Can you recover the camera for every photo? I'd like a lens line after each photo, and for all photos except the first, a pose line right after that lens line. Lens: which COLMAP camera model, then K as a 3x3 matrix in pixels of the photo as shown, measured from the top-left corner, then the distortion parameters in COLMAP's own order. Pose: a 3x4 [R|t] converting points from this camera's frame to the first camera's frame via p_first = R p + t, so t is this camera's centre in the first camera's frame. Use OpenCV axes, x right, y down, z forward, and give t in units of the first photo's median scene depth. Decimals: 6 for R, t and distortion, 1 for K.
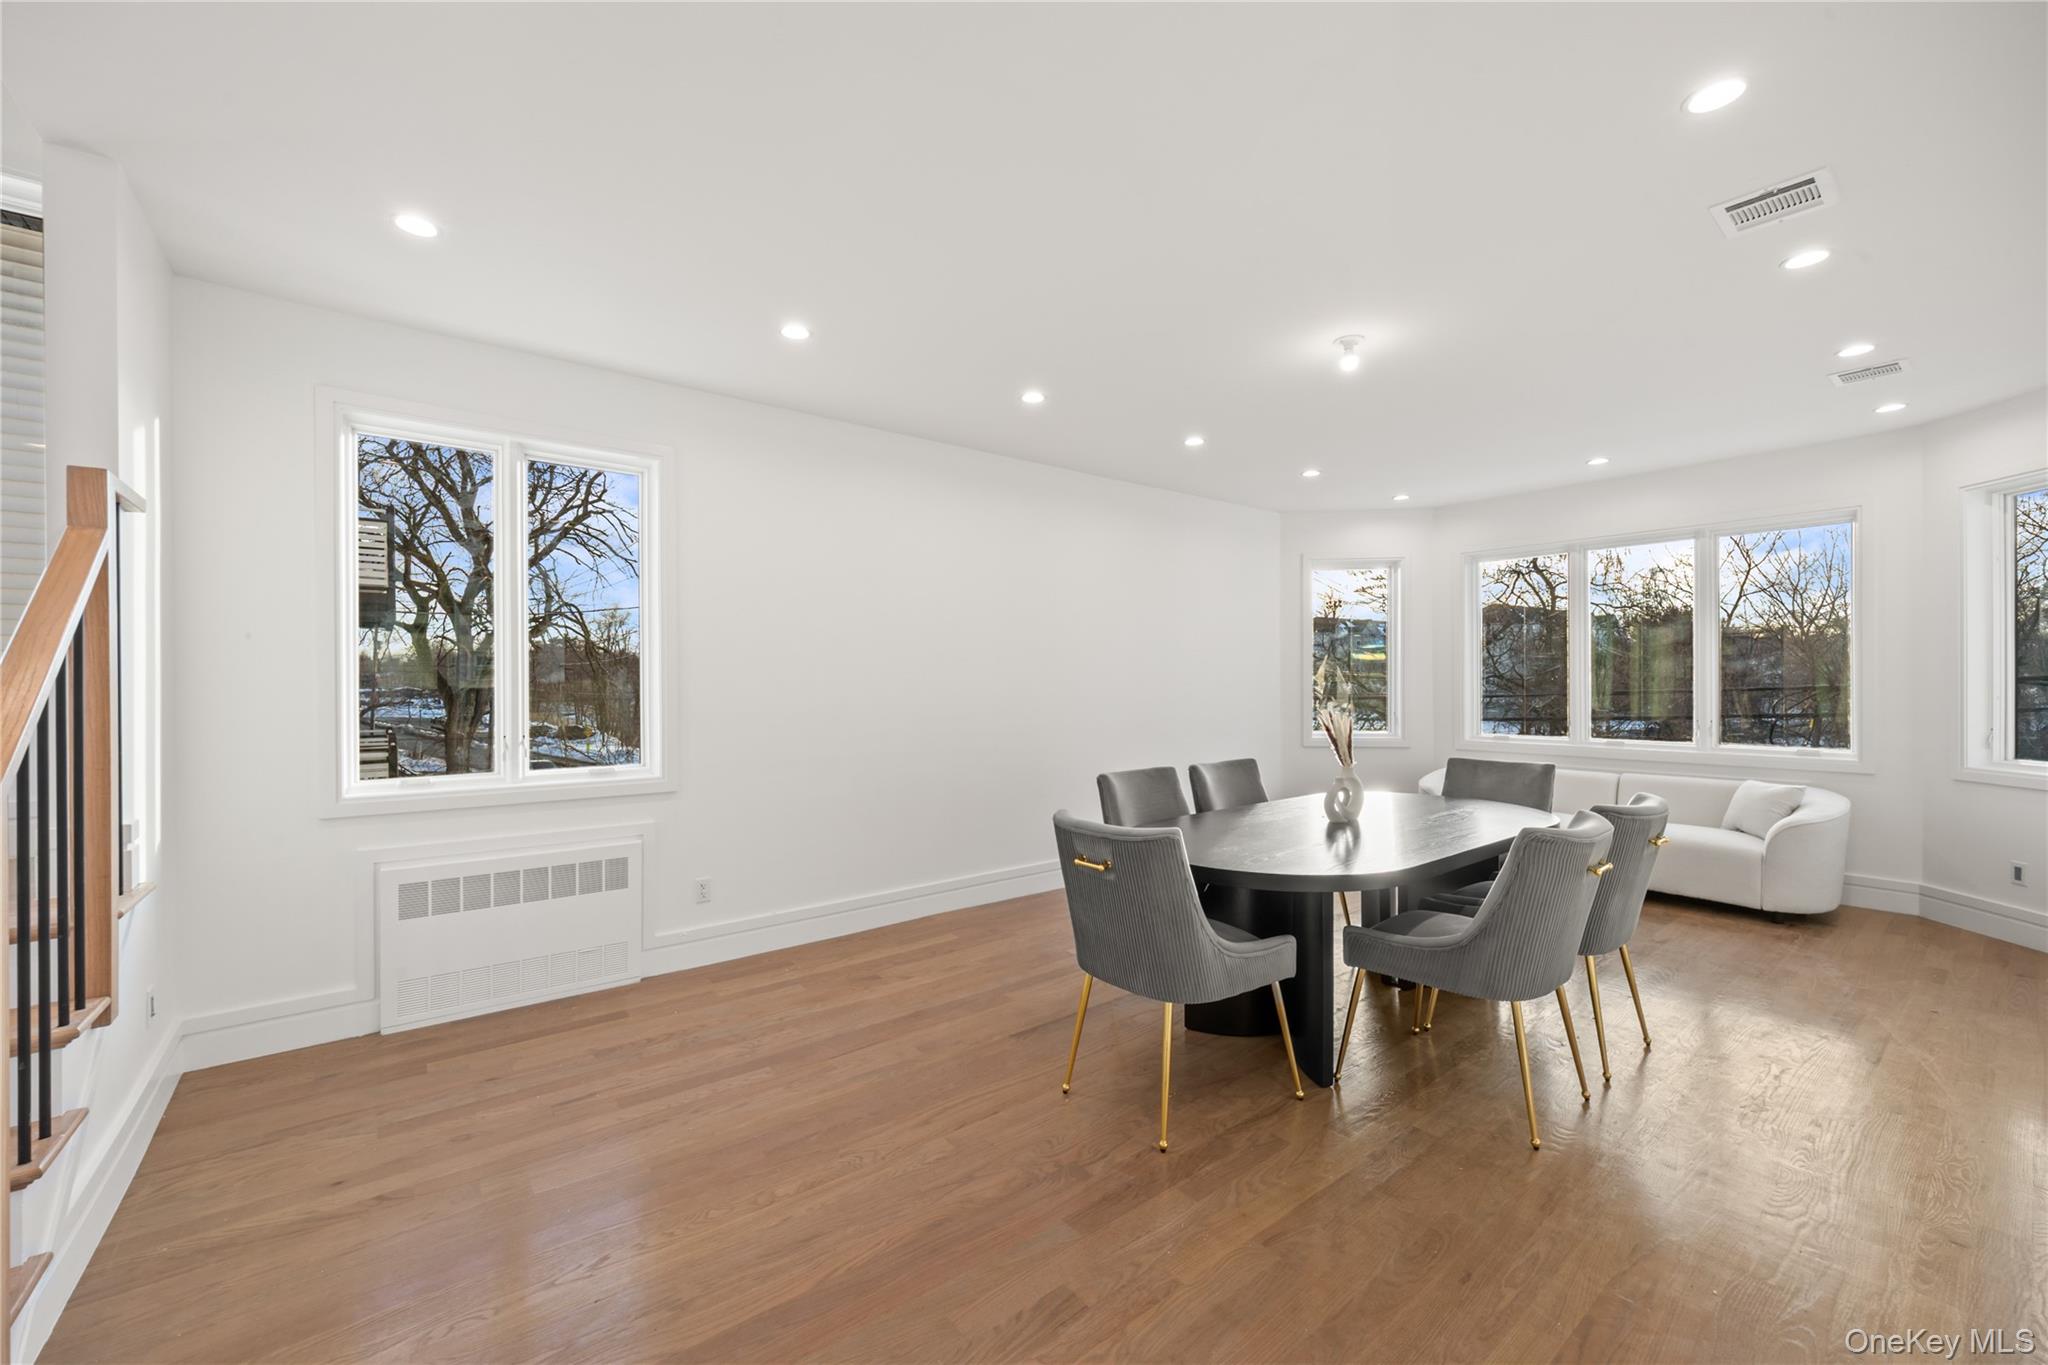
lens RADIAL K [[801.6, 0, 1027.2], [0, 801.6, 685.6], [0, 0, 1]] dist [-0.002753, 0.000069]
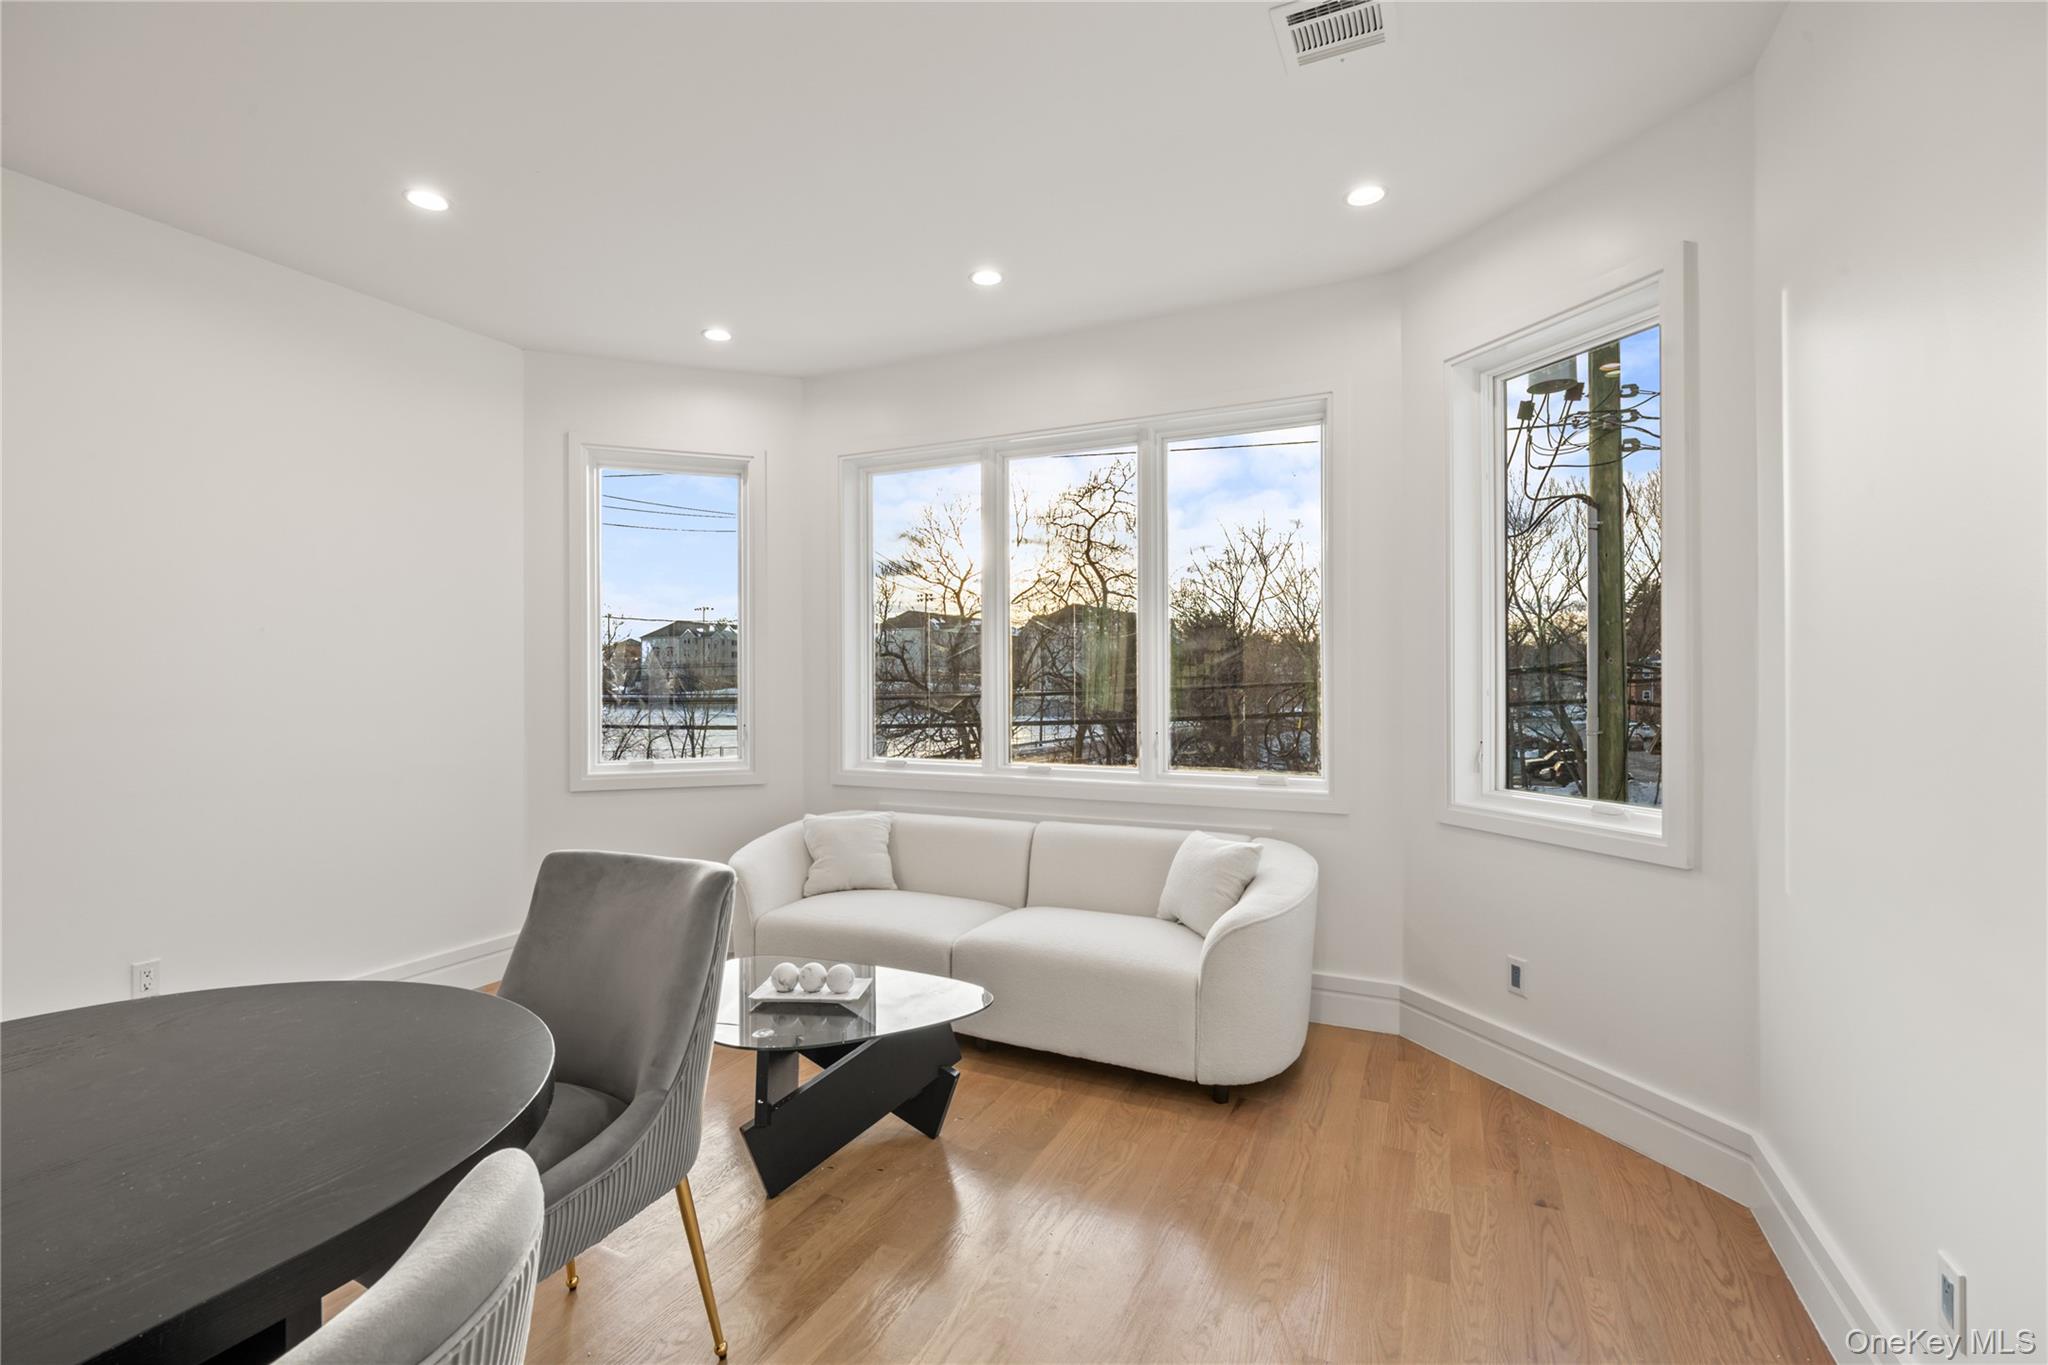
lens RADIAL K [[932.7, 0, 1025.5], [0, 932.7, 679.4], [0, 0, 1]] dist [0.001485, 0.000010]
pose [[0.888125, 0.002541, 0.459594, 0.475059], [0.000595, 0.999978, -0.006677, 0.007661], [-0.459601, 0.006203, 0.888104, 0.442419]]
